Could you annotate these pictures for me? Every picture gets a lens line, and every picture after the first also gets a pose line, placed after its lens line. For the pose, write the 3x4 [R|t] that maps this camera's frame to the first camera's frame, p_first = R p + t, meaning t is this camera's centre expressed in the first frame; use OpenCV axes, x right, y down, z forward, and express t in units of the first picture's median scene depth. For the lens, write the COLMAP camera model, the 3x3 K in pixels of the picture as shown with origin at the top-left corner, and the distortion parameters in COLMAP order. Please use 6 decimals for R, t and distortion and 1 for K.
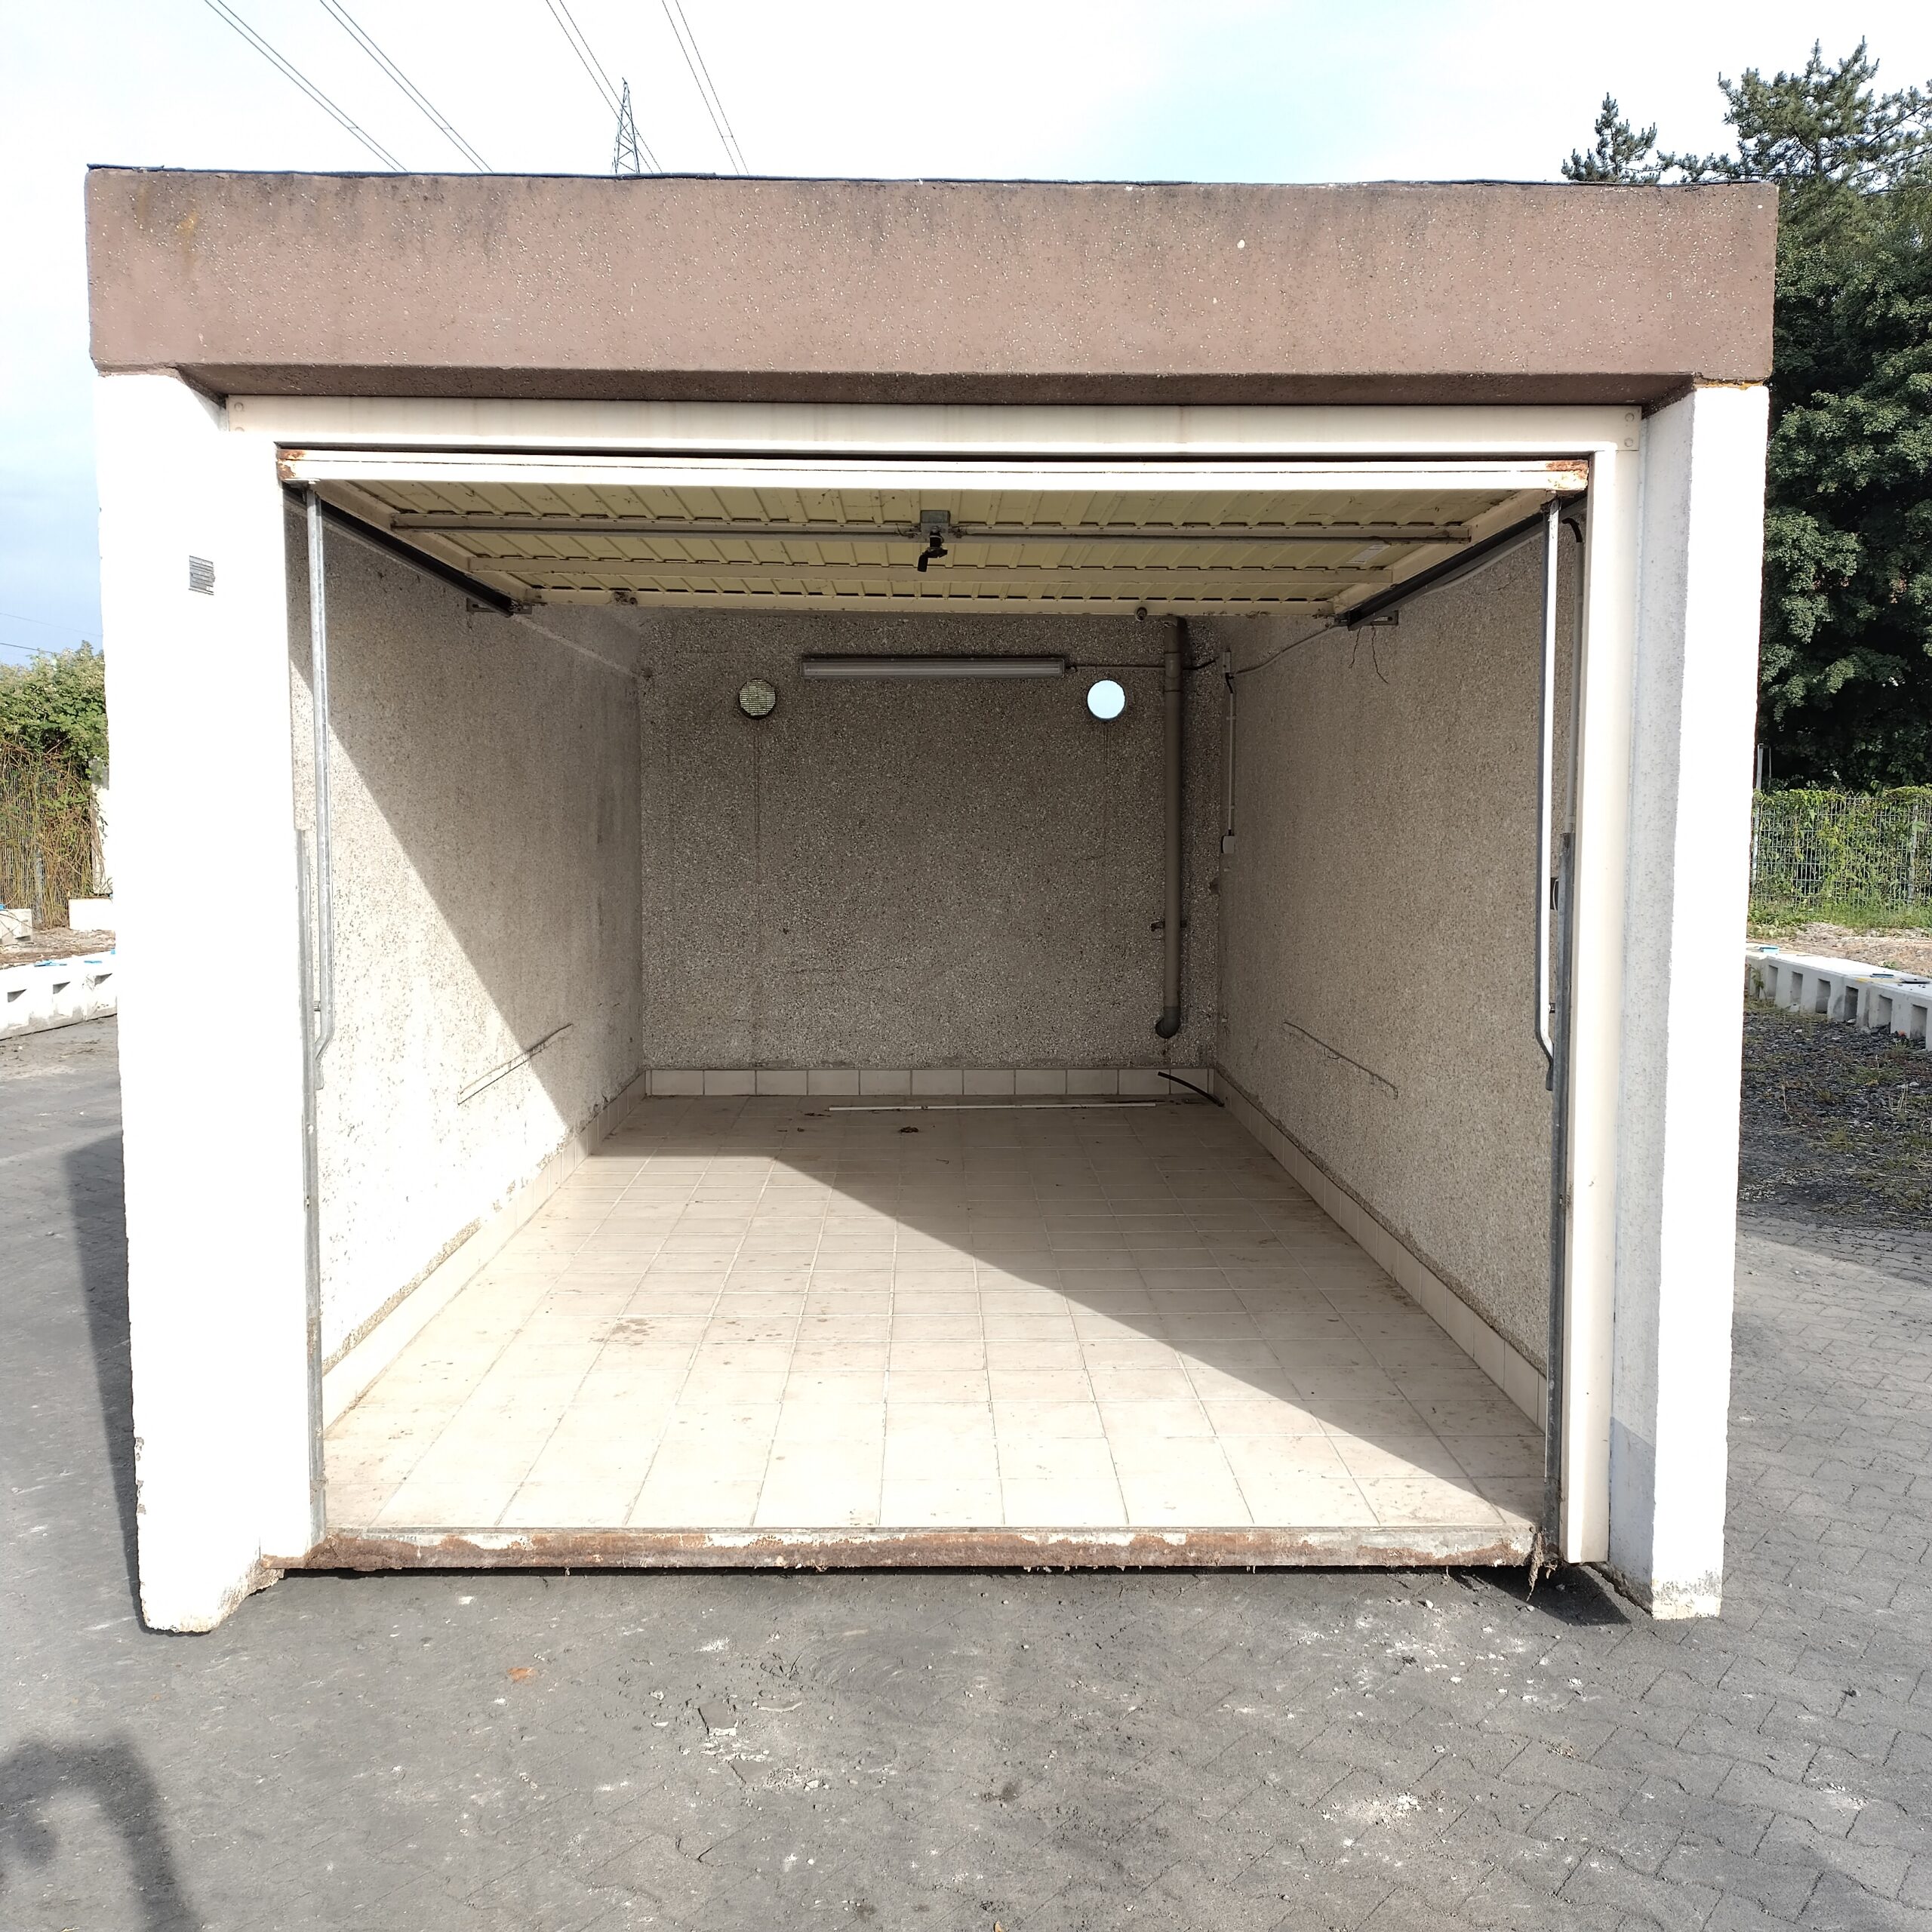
lens RADIAL K [[1902.4, 0, 966.0], [0, 1902.4, 966.0], [0, 0, 1]] dist [0.011053, -0.000473]
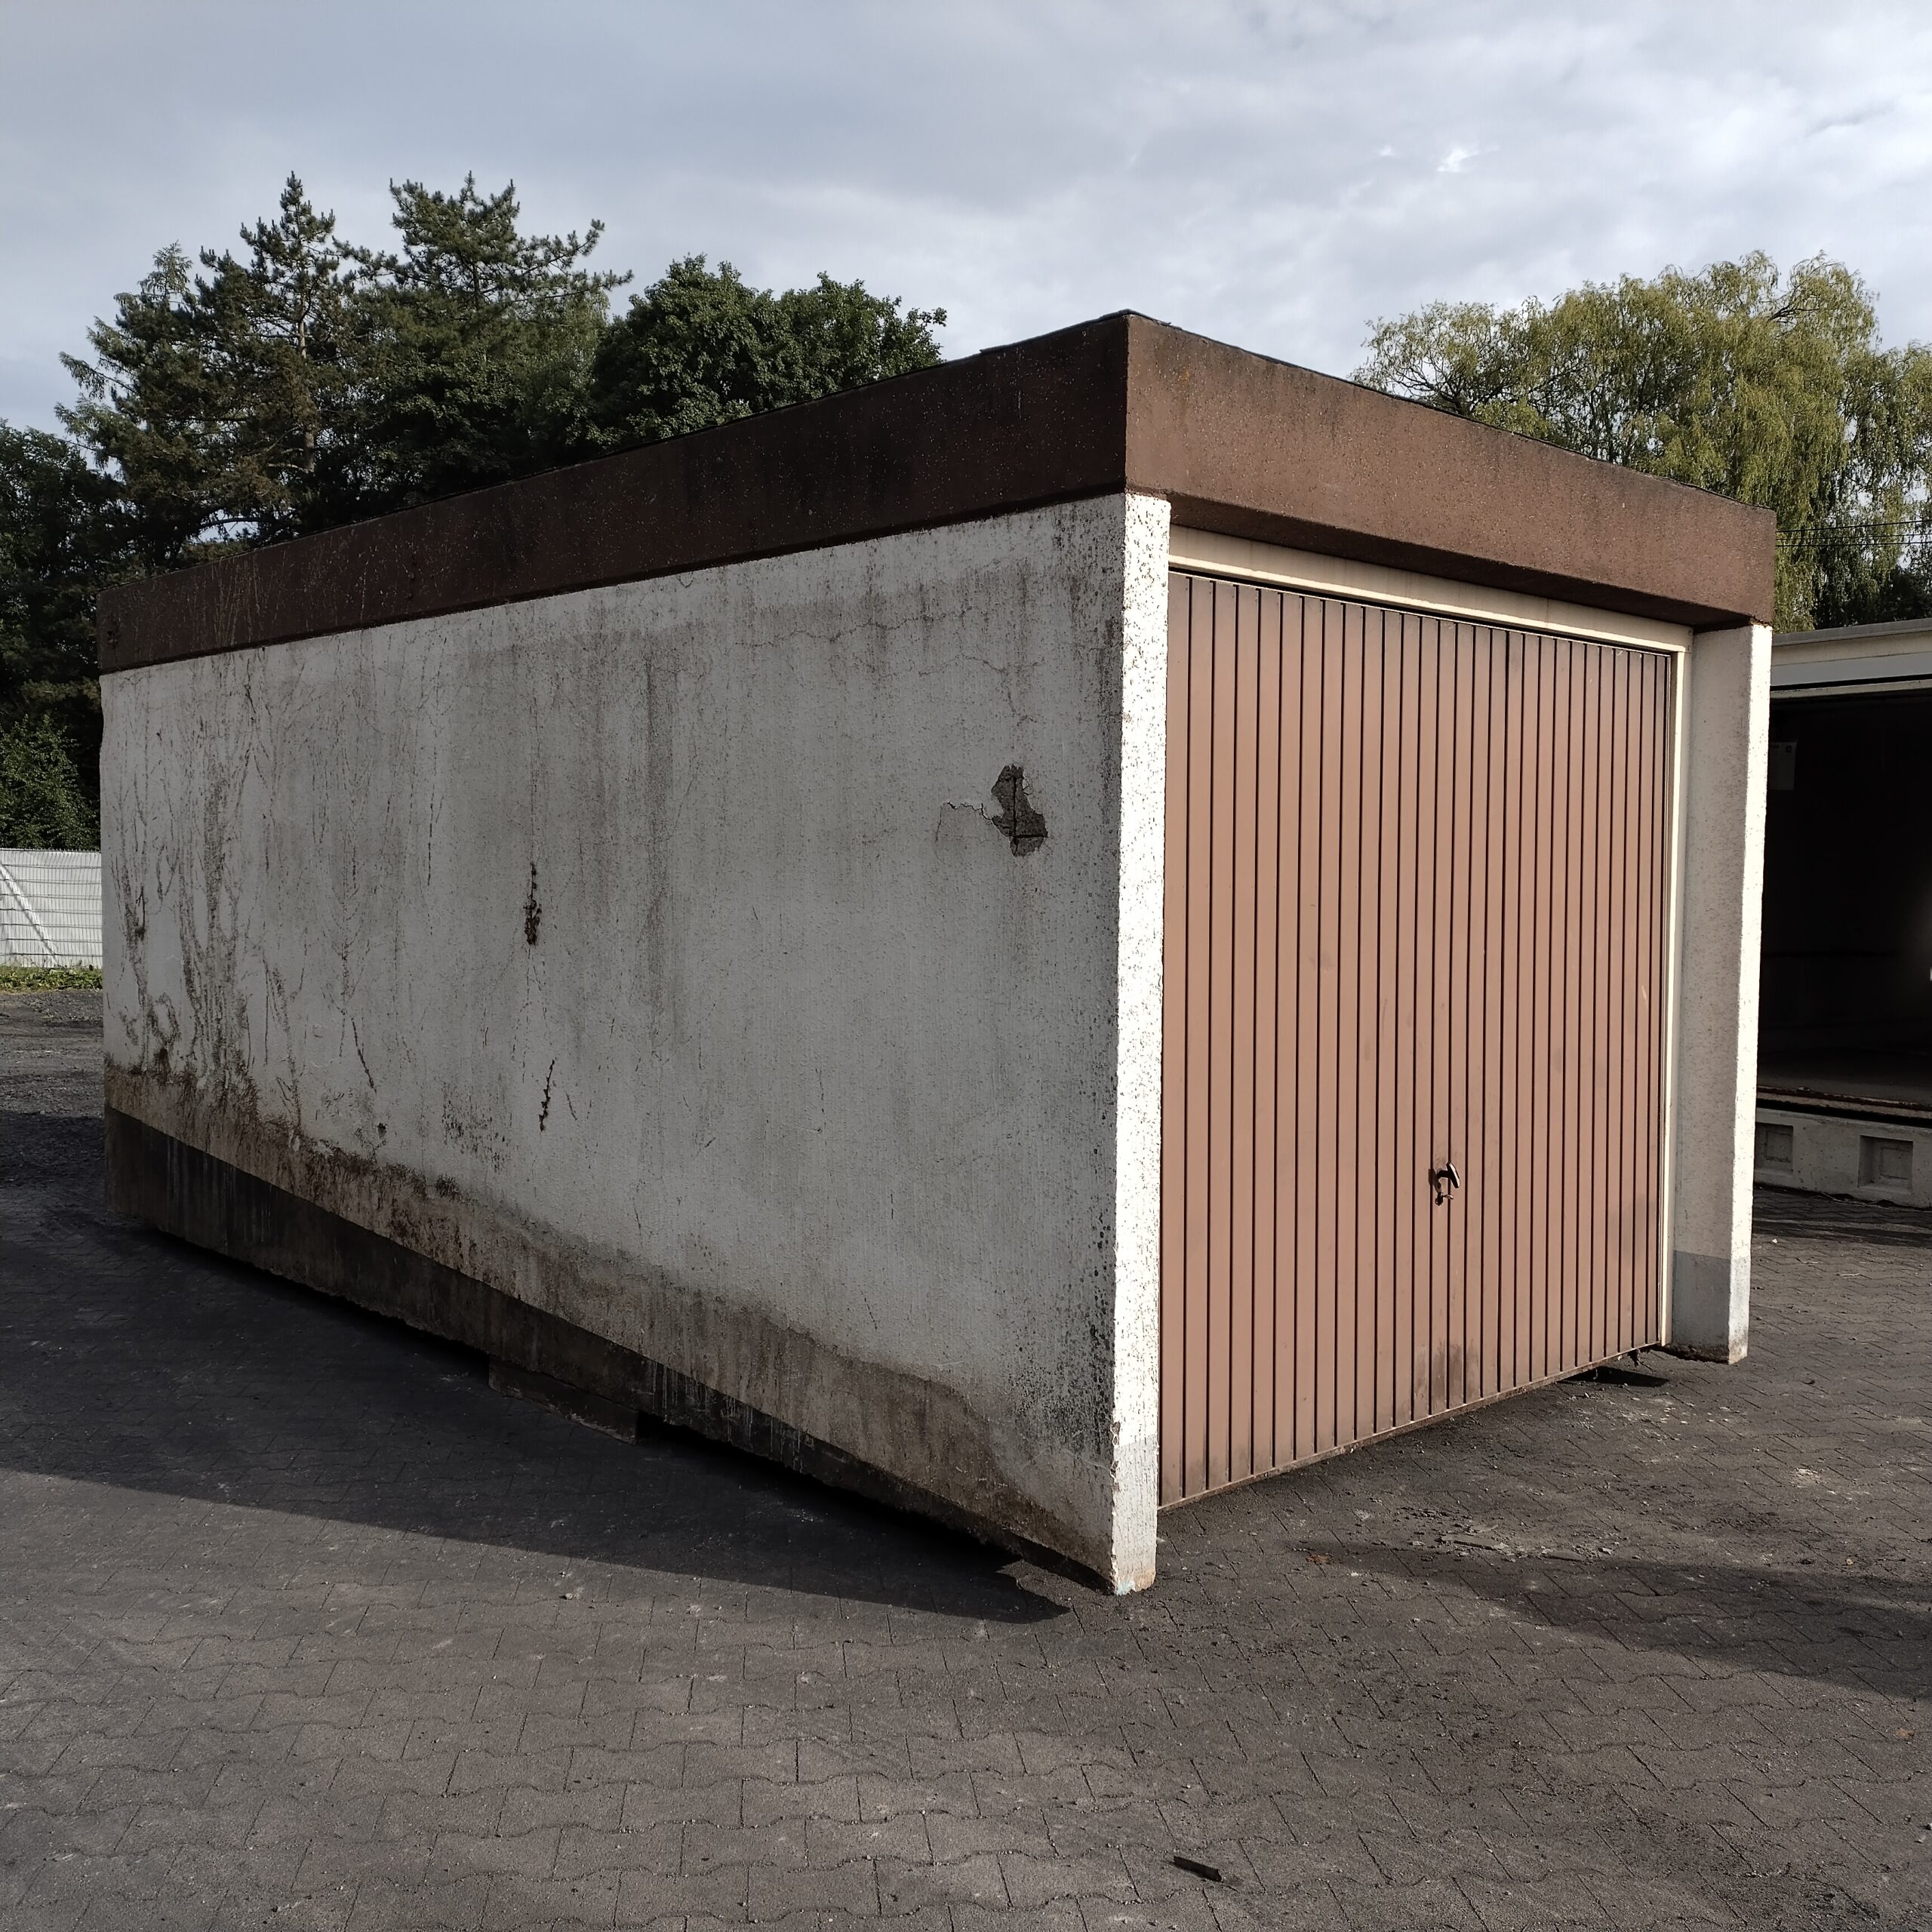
lens RADIAL K [[1876.0, 0, 975.0], [0, 1876.0, 960.1], [0, 0, 1]] dist [0.103182, -0.180087]
pose [[0.737957, -0.027135, 0.674301, -1.177296], [0.049954, 0.998647, -0.014482, -0.012922], [-0.672996, 0.044371, 0.738314, 0.210469]]
